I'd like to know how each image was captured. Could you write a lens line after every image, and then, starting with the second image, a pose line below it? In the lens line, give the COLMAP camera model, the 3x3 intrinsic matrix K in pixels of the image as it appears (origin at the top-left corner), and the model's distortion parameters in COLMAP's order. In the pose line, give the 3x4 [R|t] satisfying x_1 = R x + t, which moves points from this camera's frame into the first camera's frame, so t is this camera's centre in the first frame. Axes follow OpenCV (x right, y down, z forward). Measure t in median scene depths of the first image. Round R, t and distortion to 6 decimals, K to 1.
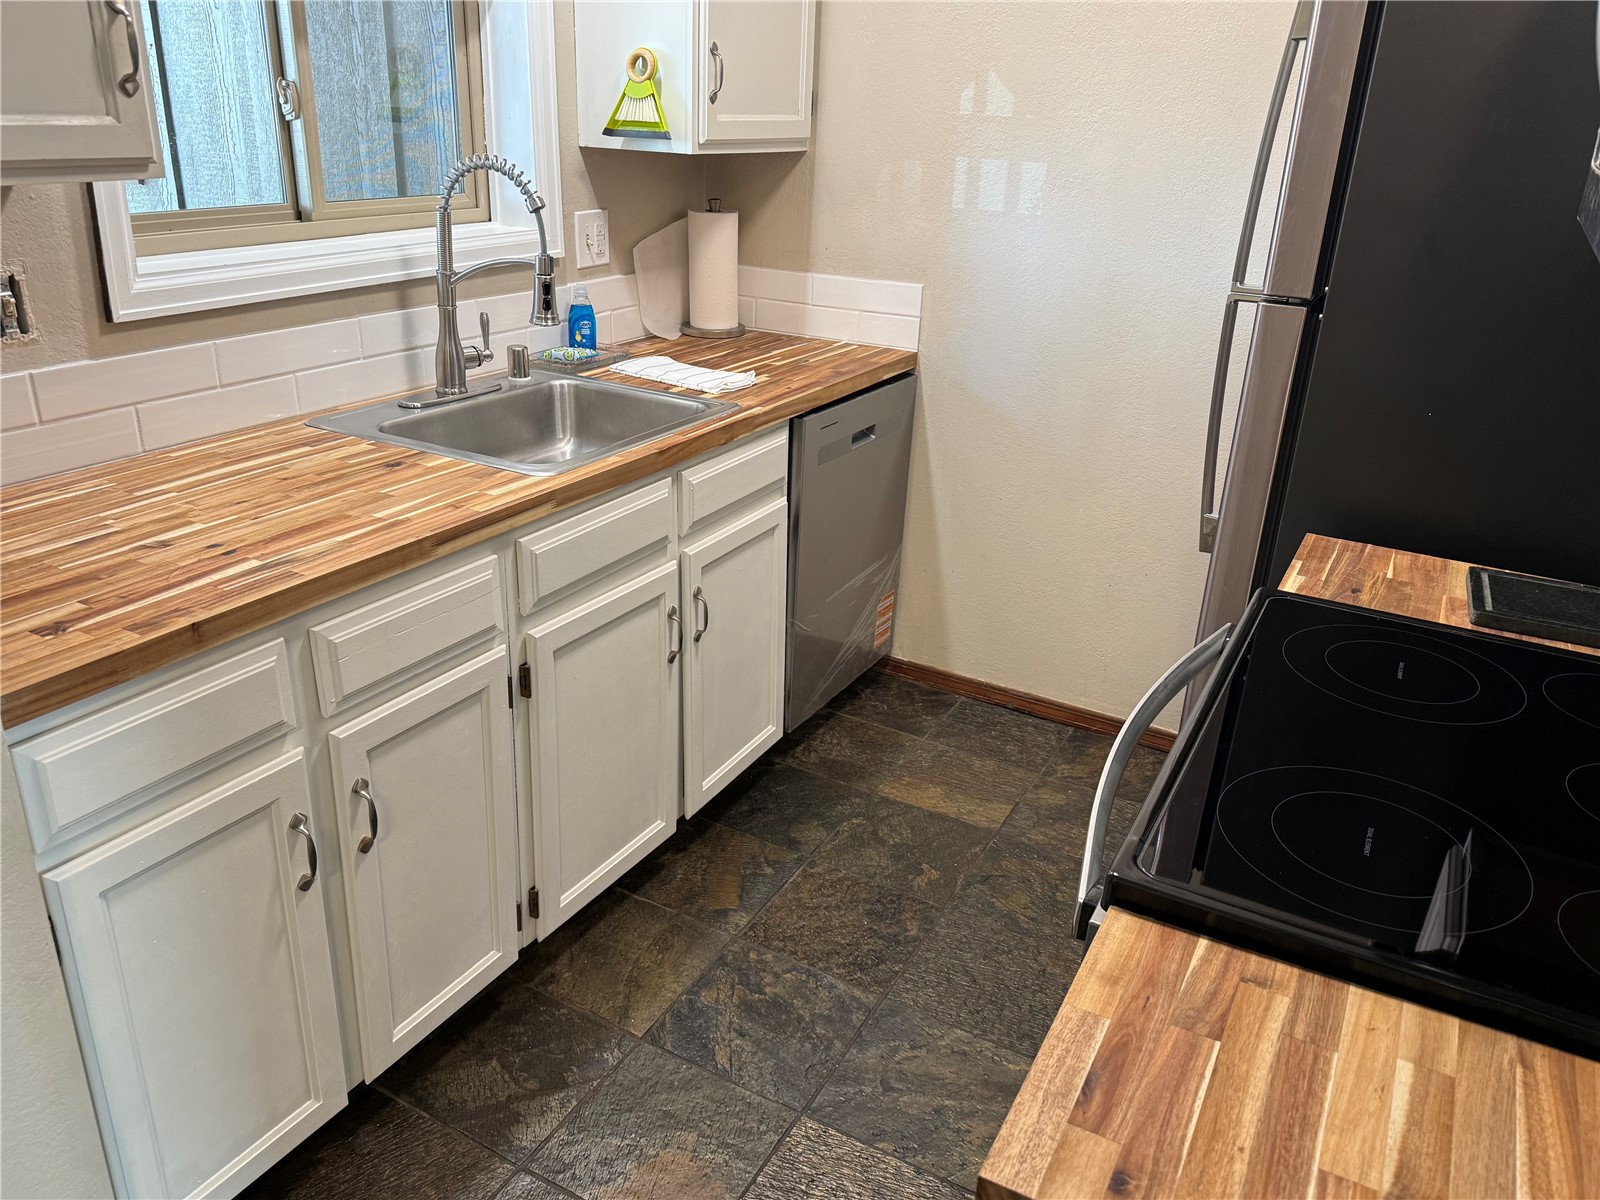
lens RADIAL K [[1213.3, 0, 813.1], [0, 1213.3, 629.7], [0, 0, 1]] dist [0.078643, -0.117785]
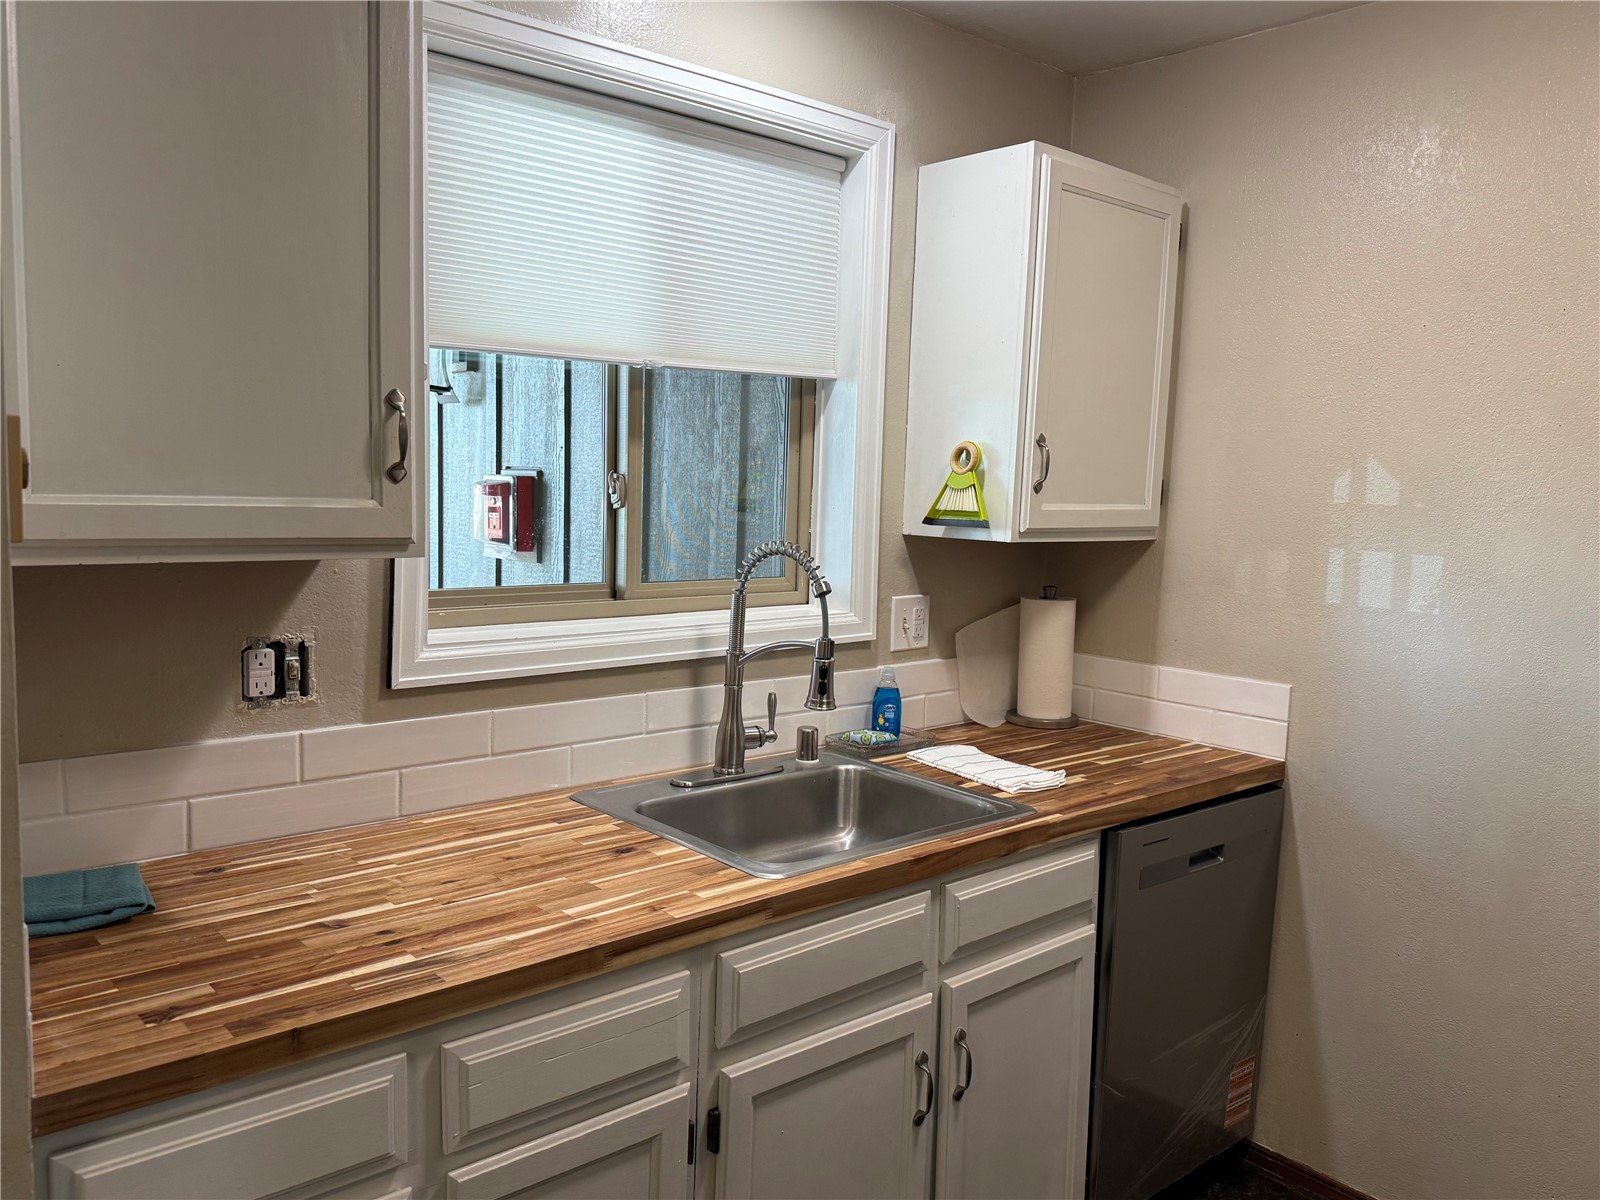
lens RADIAL K [[1213.3, 0, 810.2], [0, 1213.3, 599.3], [0, 0, 1]] dist [0.078643, -0.117785]
pose [[0.938886, 0.026810, -0.343182, 0.086416], [-0.134446, 0.946337, -0.293889, -0.054385], [0.316886, 0.322068, 0.892107, 0.140395]]
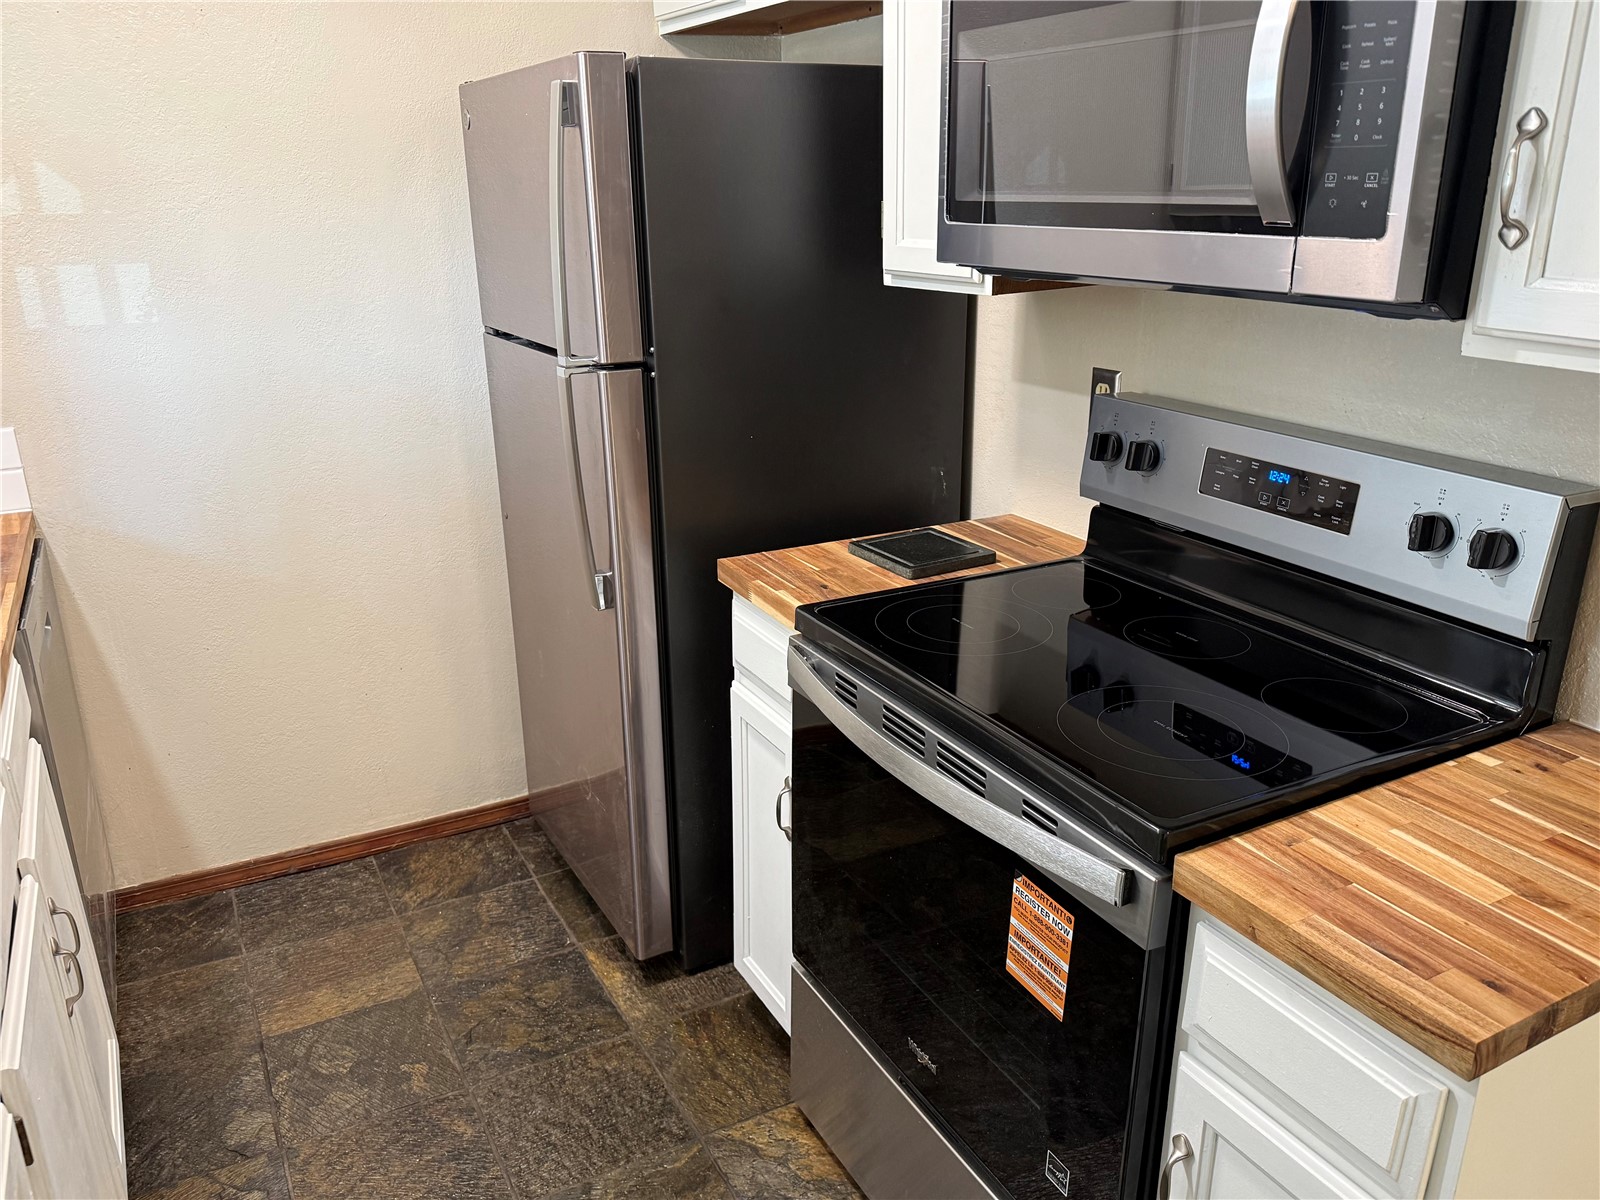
lens RADIAL K [[1213.3, 0, 795.1], [0, 1213.3, 611.9], [0, 0, 1]] dist [0.078643, -0.117785]
pose [[0.545697, -0.321489, 0.773860, -0.359501], [0.361167, 0.923537, 0.128988, -0.125496], [-0.756157, 0.209105, 0.620083, 0.218894]]
